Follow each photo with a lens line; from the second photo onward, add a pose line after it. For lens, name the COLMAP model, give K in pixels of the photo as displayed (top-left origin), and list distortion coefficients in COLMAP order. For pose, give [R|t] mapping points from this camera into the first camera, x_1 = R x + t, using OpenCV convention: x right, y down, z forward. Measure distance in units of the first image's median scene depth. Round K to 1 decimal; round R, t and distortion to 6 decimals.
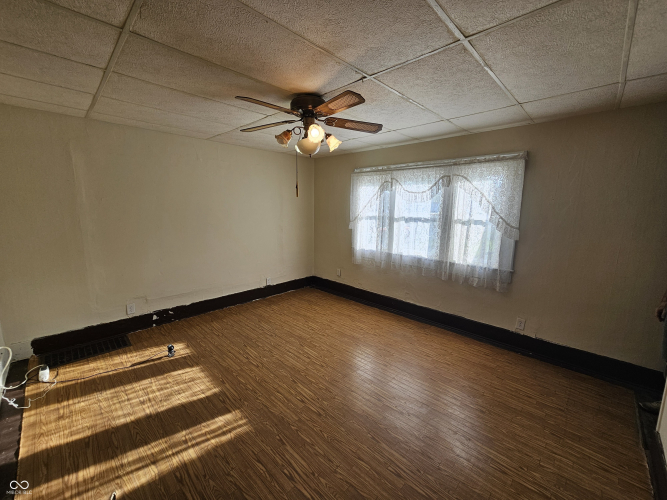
lens RADIAL K [[273.5, 0, 338.6], [0, 273.5, 247.0], [0, 0, 1]] dist [-0.003613, 0.000560]
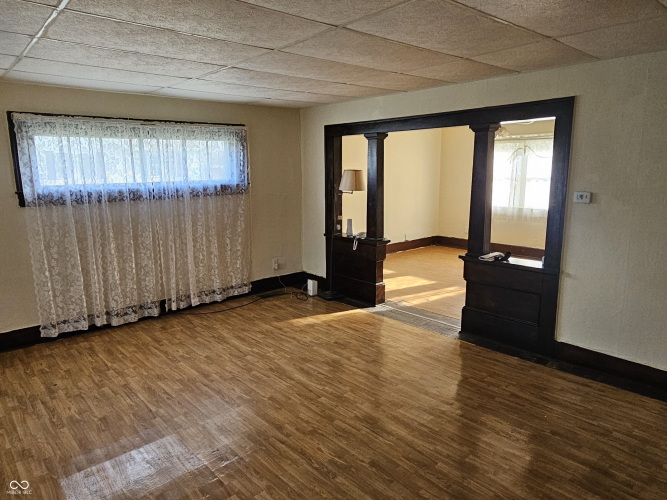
lens RADIAL K [[450.1, 0, 330.2], [0, 450.1, 251.5], [0, 0, 1]] dist [-0.001704, -0.000798]
pose [[0.997425, -0.008106, -0.071257, -0.513887], [0.010753, 0.999263, 0.036842, 0.132299], [0.070906, -0.037514, 0.996777, -1.044737]]
